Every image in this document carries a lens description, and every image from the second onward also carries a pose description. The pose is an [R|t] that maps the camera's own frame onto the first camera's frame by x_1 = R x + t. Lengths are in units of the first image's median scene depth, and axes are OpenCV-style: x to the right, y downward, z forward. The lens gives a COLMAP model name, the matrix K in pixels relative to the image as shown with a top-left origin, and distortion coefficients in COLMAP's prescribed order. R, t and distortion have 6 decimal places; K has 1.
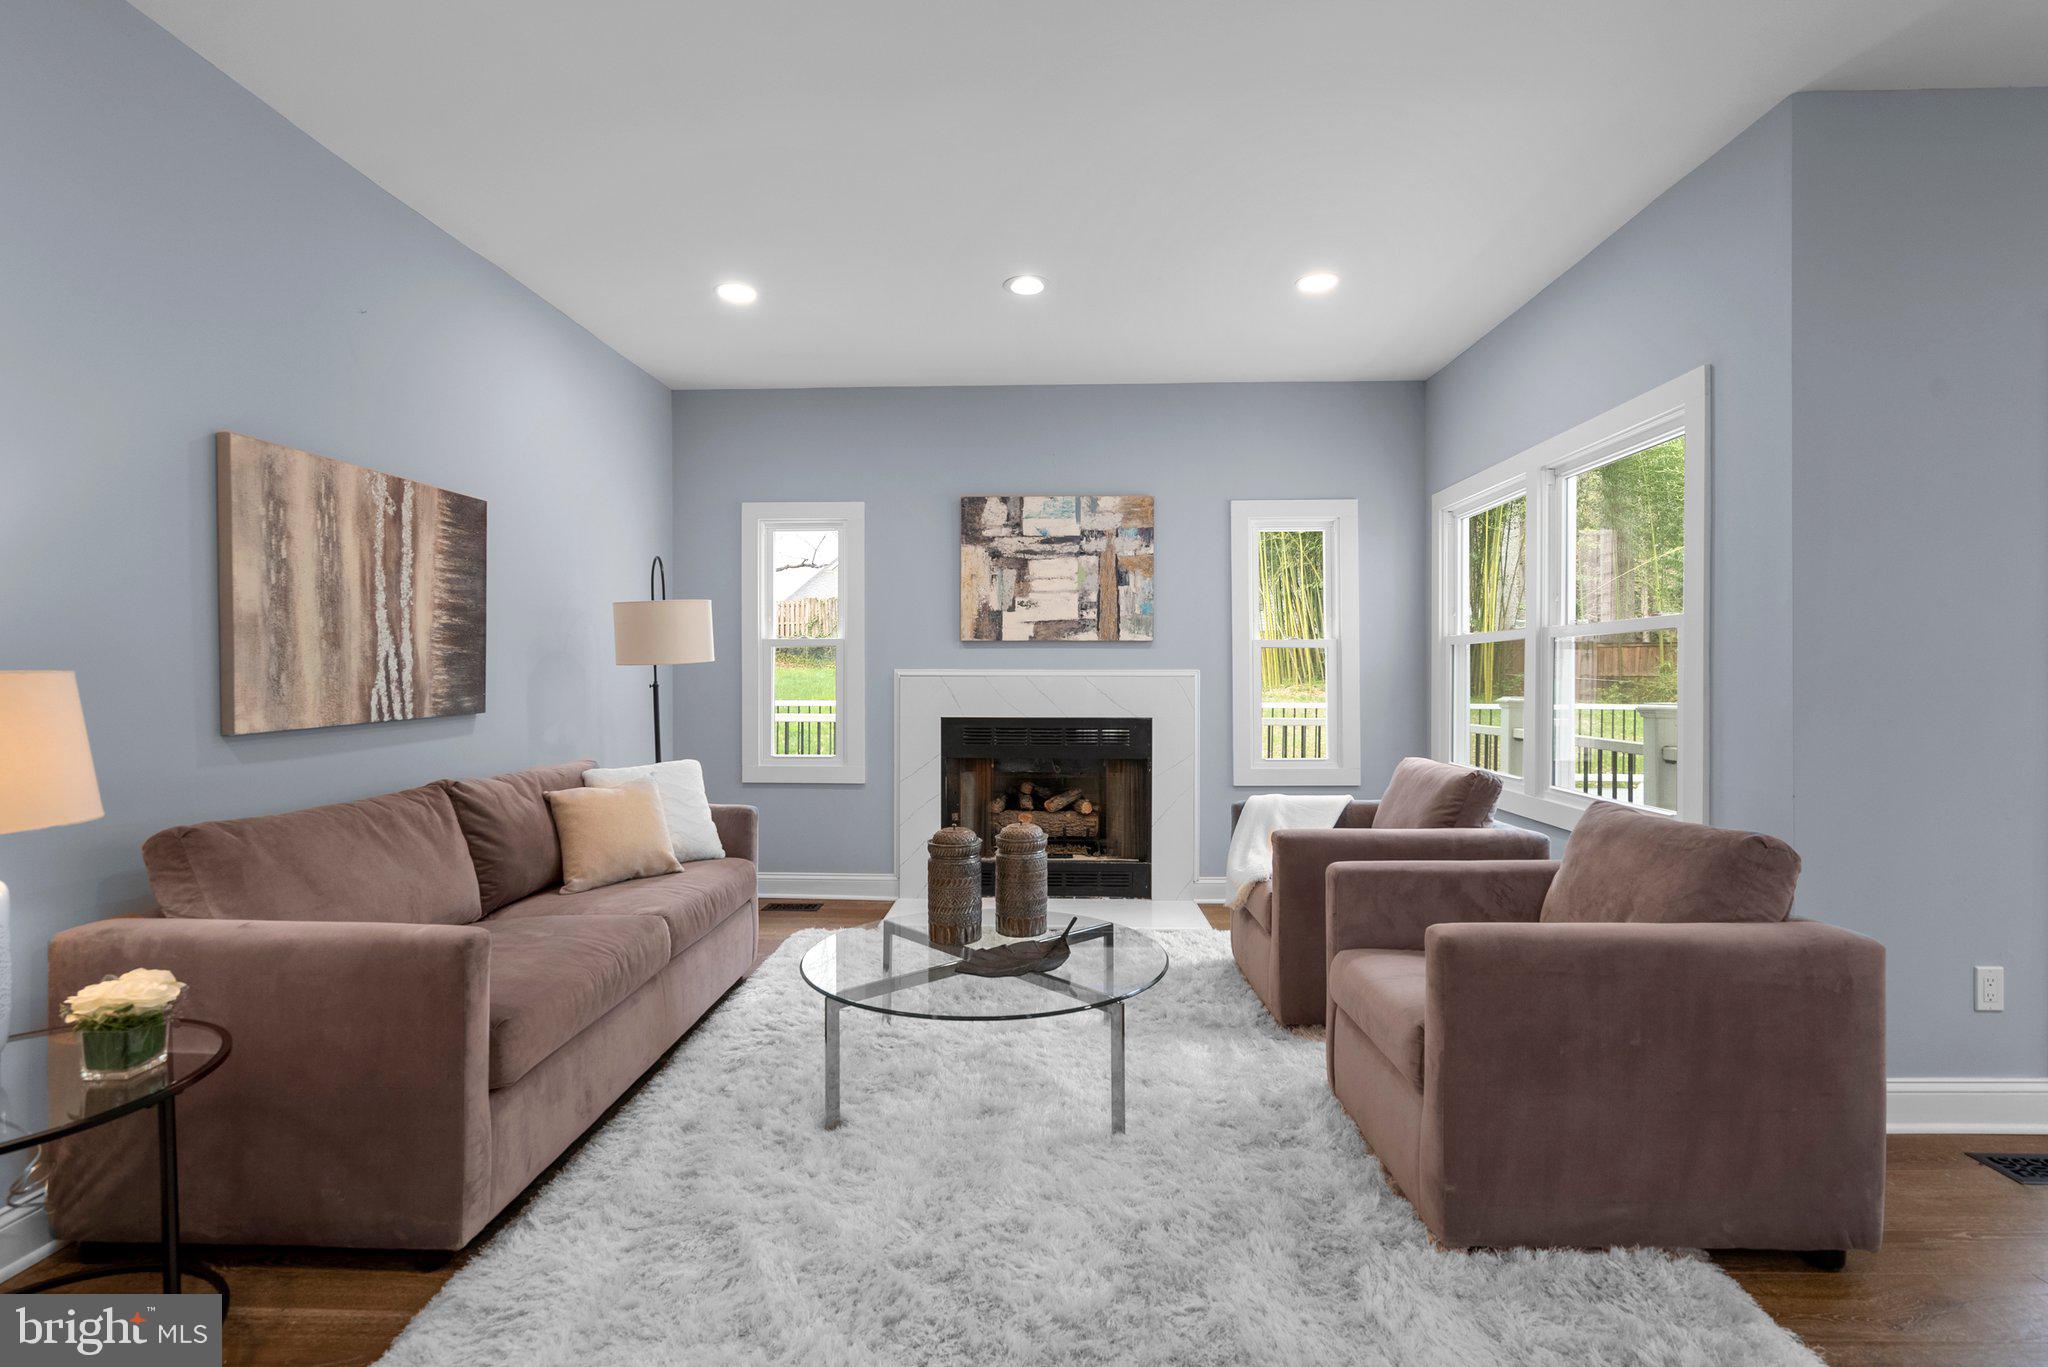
lens RADIAL K [[938.1, 0, 1024.0], [0, 938.1, 683.5], [0, 0, 1]] dist [-0.000629, 0.000240]
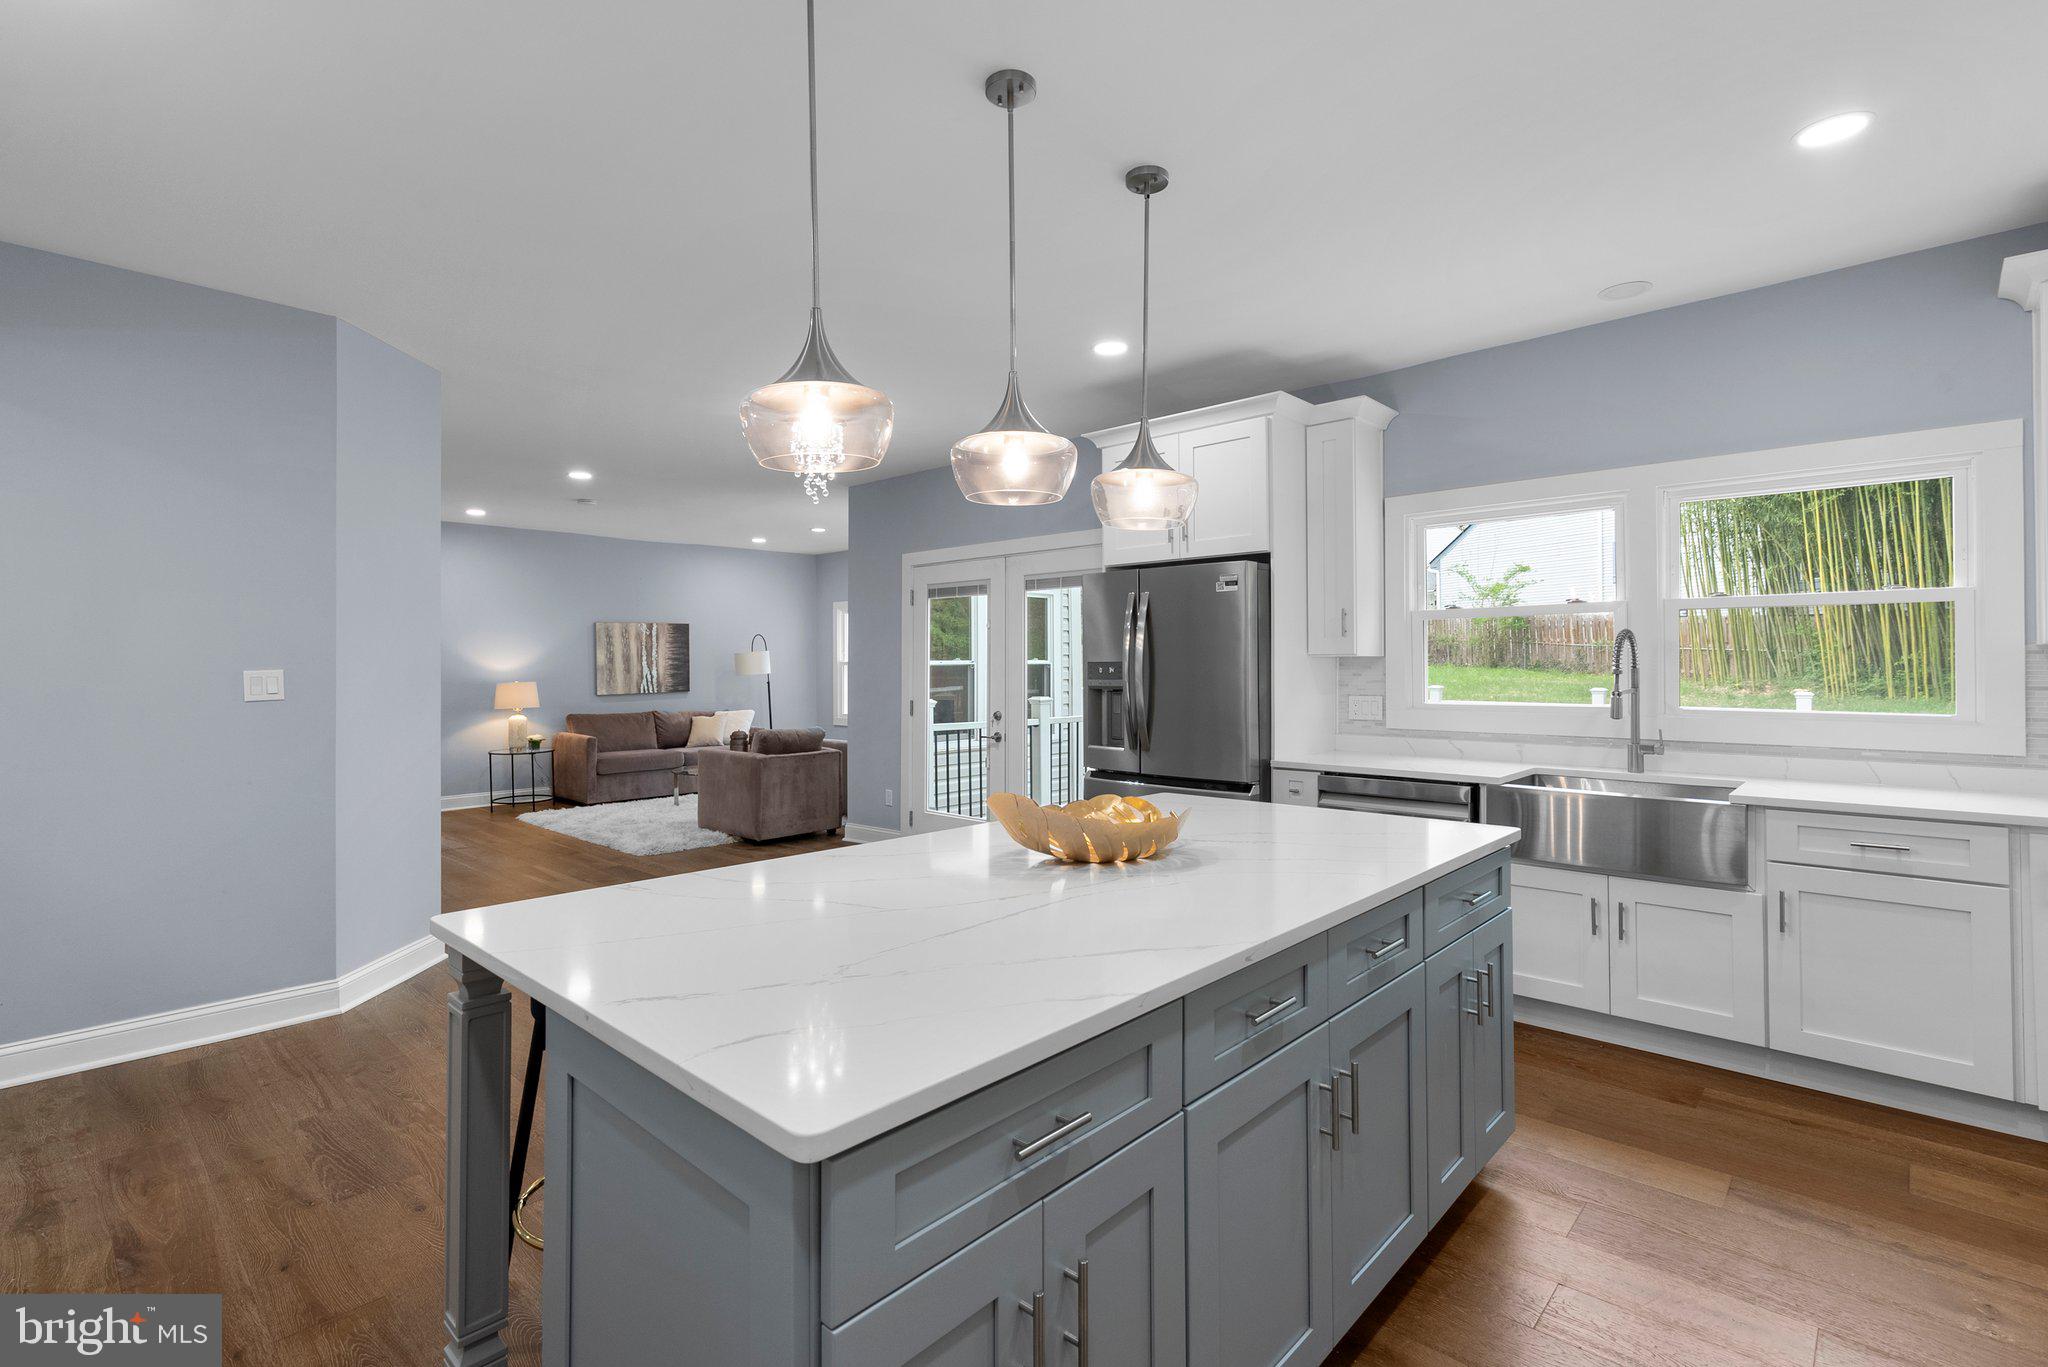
lens RADIAL K [[937.8, 0, 1025.7], [0, 937.8, 662.3], [0, 0, 1]] dist [0.002042, 0.000276]
pose [[0.757936, -0.003685, -0.652318, 1.611570], [-0.003426, 0.999948, -0.009630, -0.027567], [0.652320, 0.009534, 0.757884, -0.443113]]
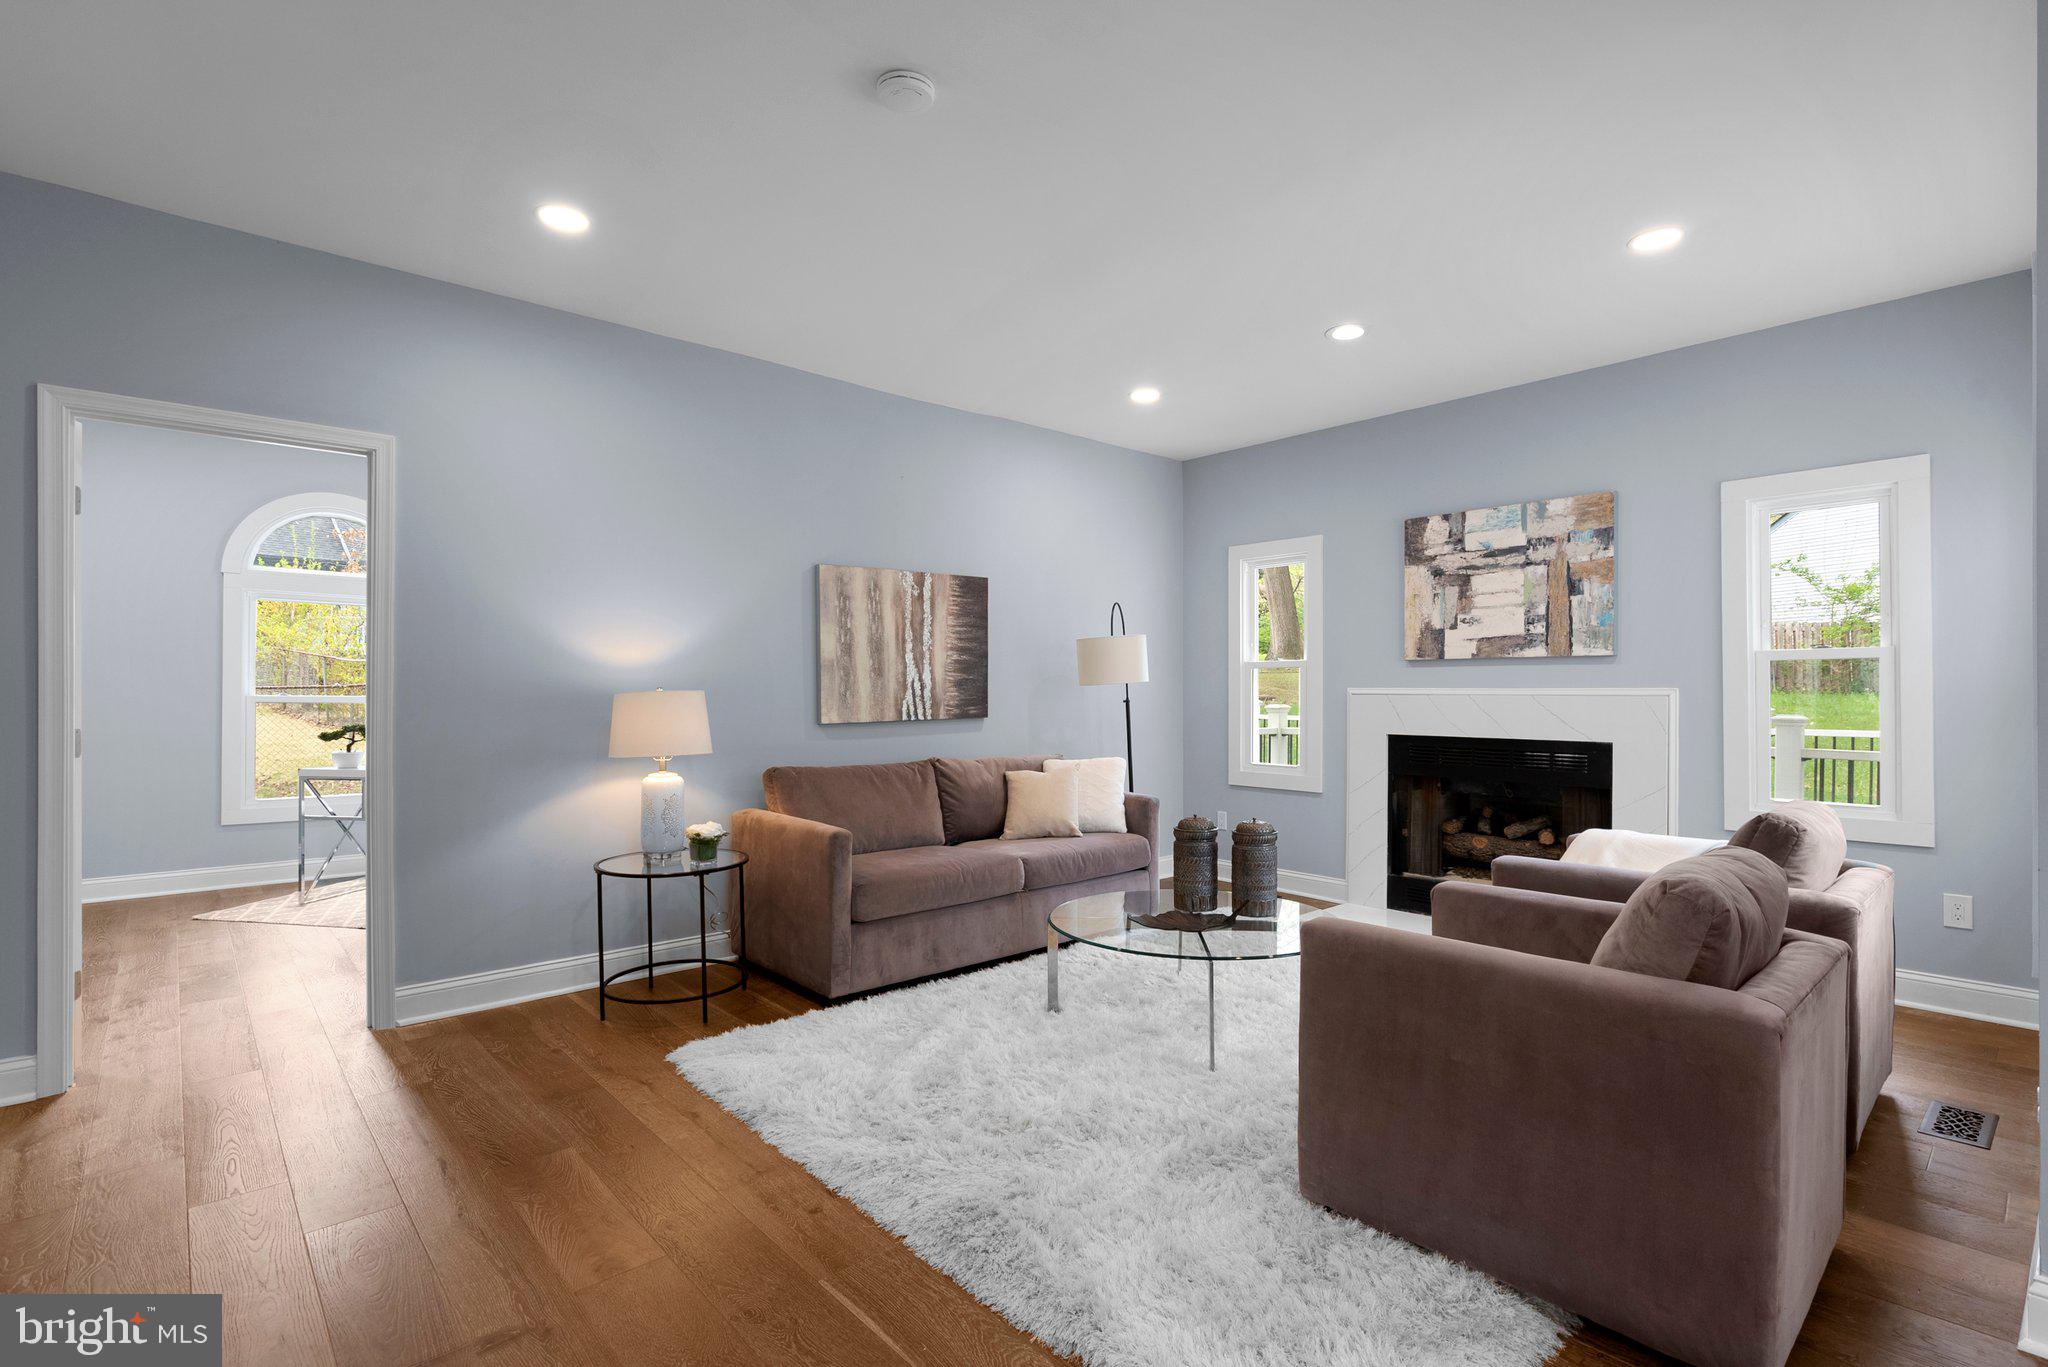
lens RADIAL K [[956.7, 0, 1028.3], [0, 956.7, 699.1], [0, 0, 1]] dist [-0.014506, 0.000169]
pose [[0.694744, 0.006159, -0.719231, 0.405537], [-0.008987, 0.999960, -0.000117, 0.000719], [0.719201, 0.006545, 0.694771, -0.016935]]
